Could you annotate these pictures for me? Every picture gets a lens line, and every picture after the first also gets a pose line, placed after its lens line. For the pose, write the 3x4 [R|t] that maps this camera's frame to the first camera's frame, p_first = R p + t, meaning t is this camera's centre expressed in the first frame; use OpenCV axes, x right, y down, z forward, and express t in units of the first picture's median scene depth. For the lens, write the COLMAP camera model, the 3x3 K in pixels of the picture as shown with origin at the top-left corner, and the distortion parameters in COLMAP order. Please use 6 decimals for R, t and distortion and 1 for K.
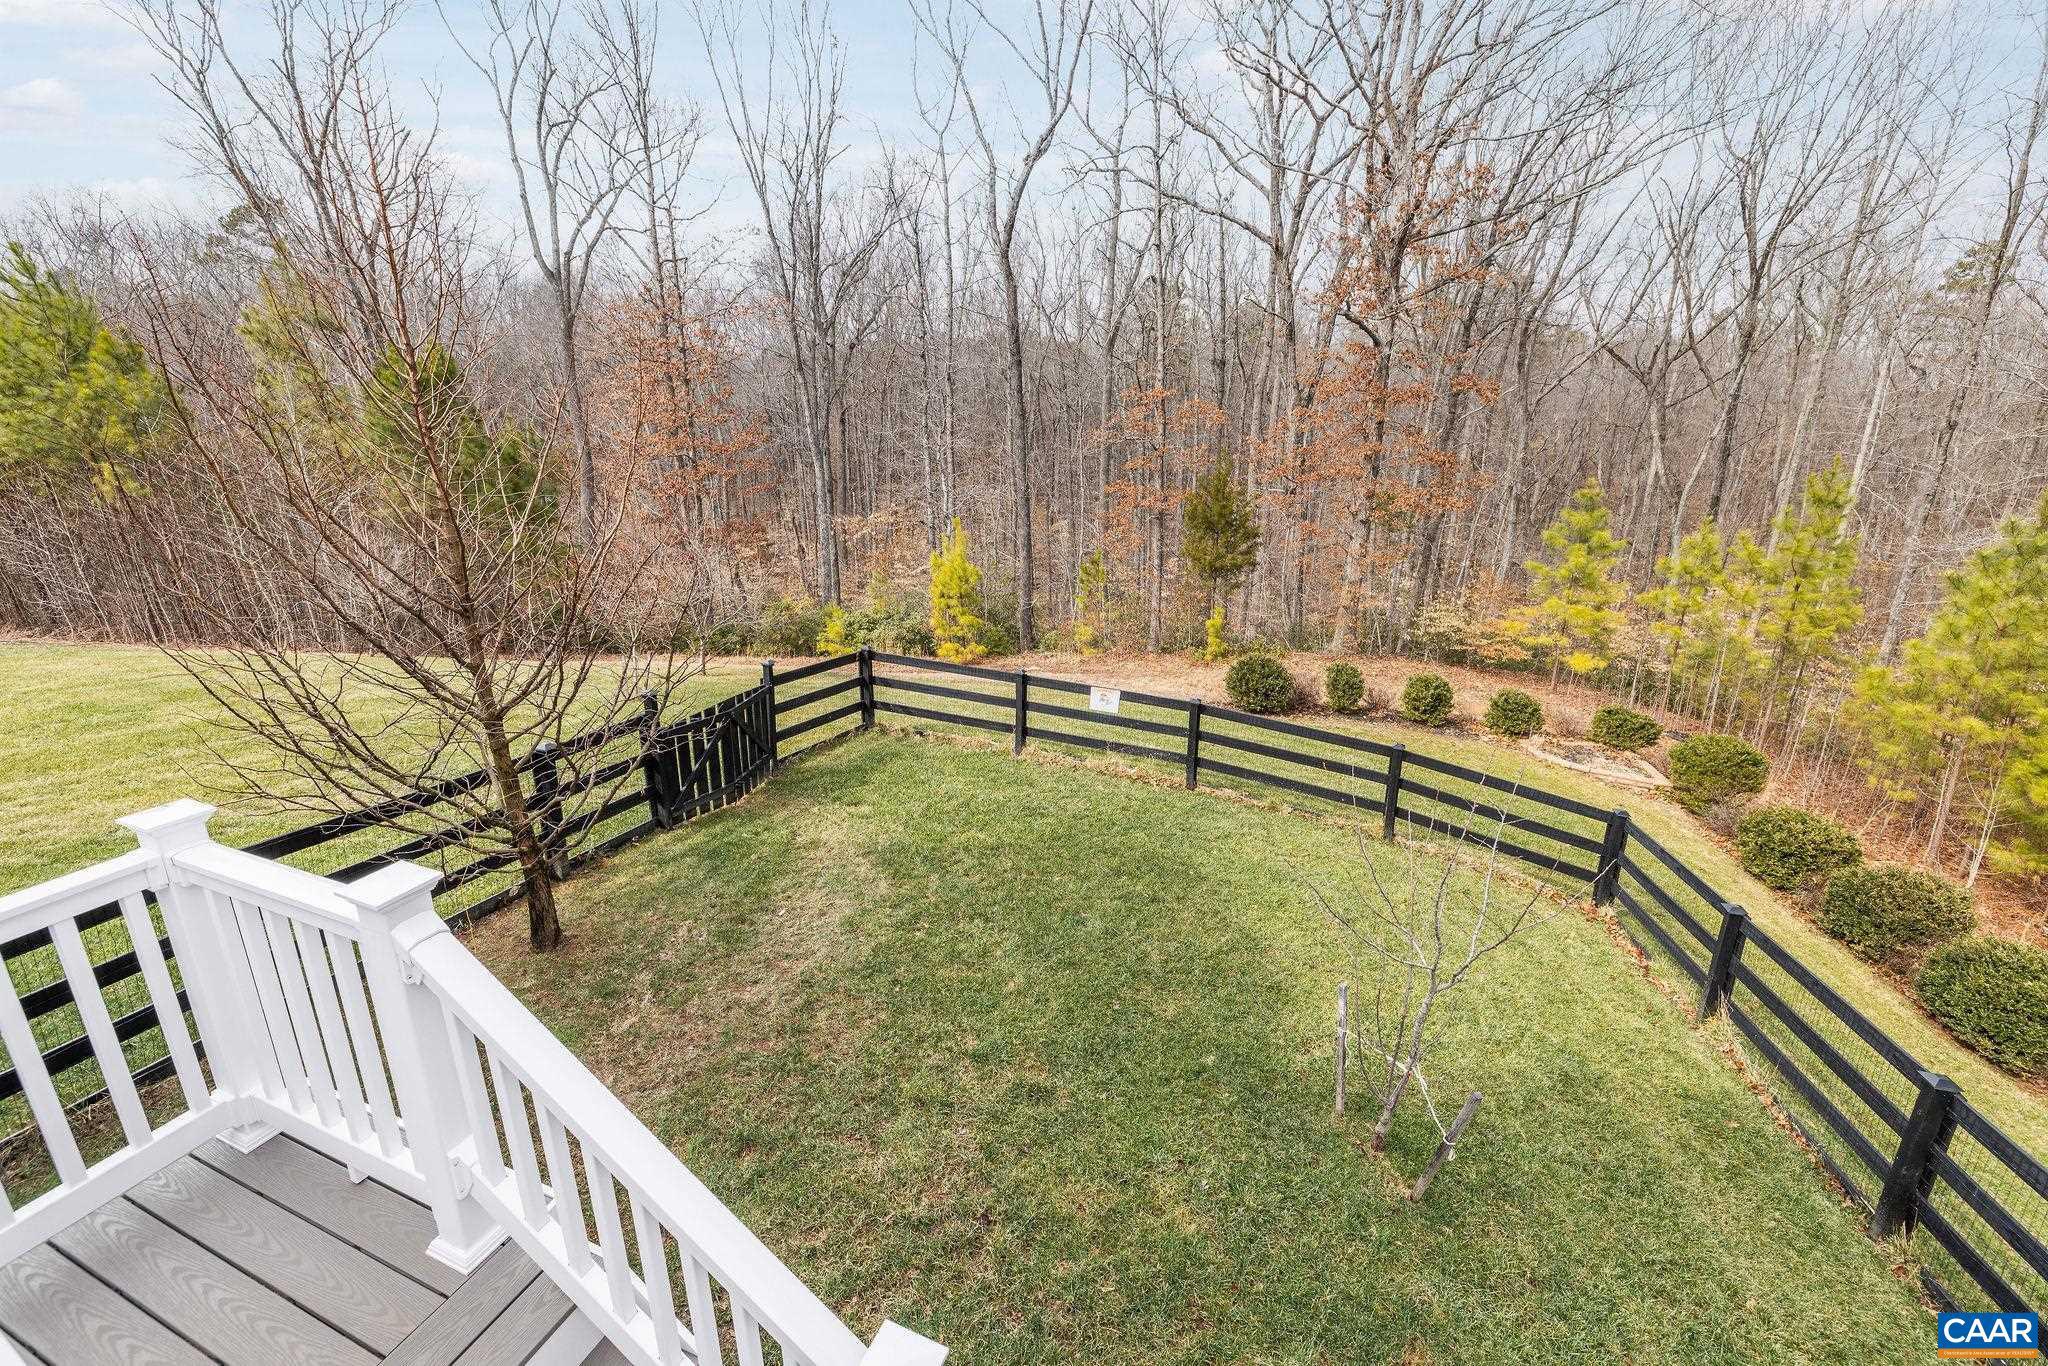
lens RADIAL K [[862.9, 0, 1026.5], [0, 862.9, 678.5], [0, 0, 1]] dist [-0.001056, 0.001018]
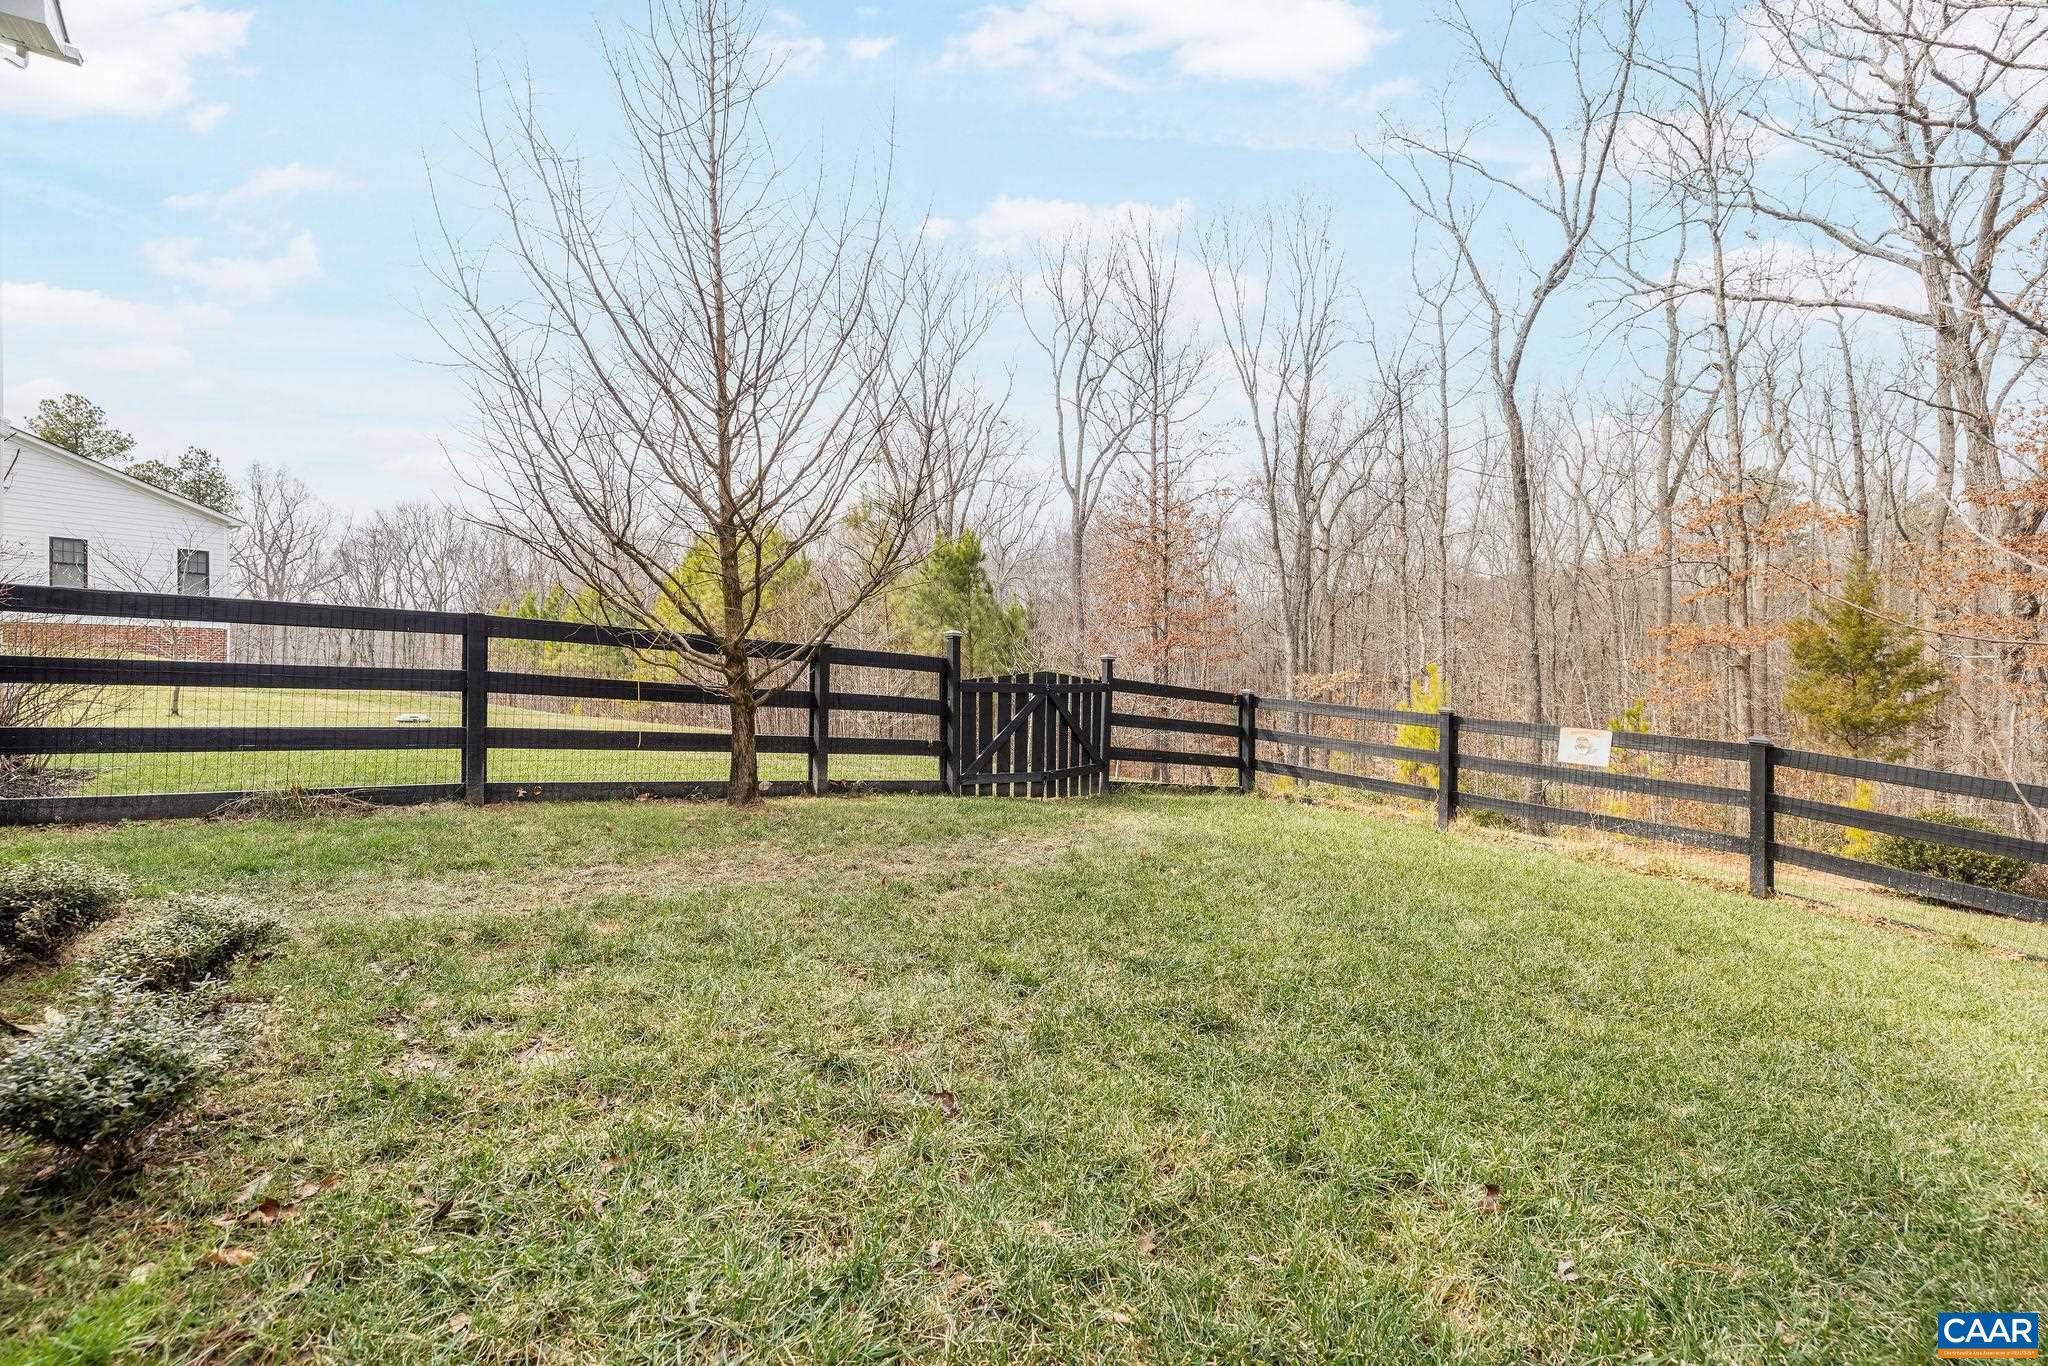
lens RADIAL K [[862.9, 0, 1015.9], [0, 862.9, 676.4], [0, 0, 1]] dist [-0.001056, 0.001018]
pose [[0.835127, -0.001589, -0.550055, 0.082788], [-0.160673, 0.955678, -0.246705, 0.187944], [0.526068, 0.294409, 0.797857, 0.214237]]
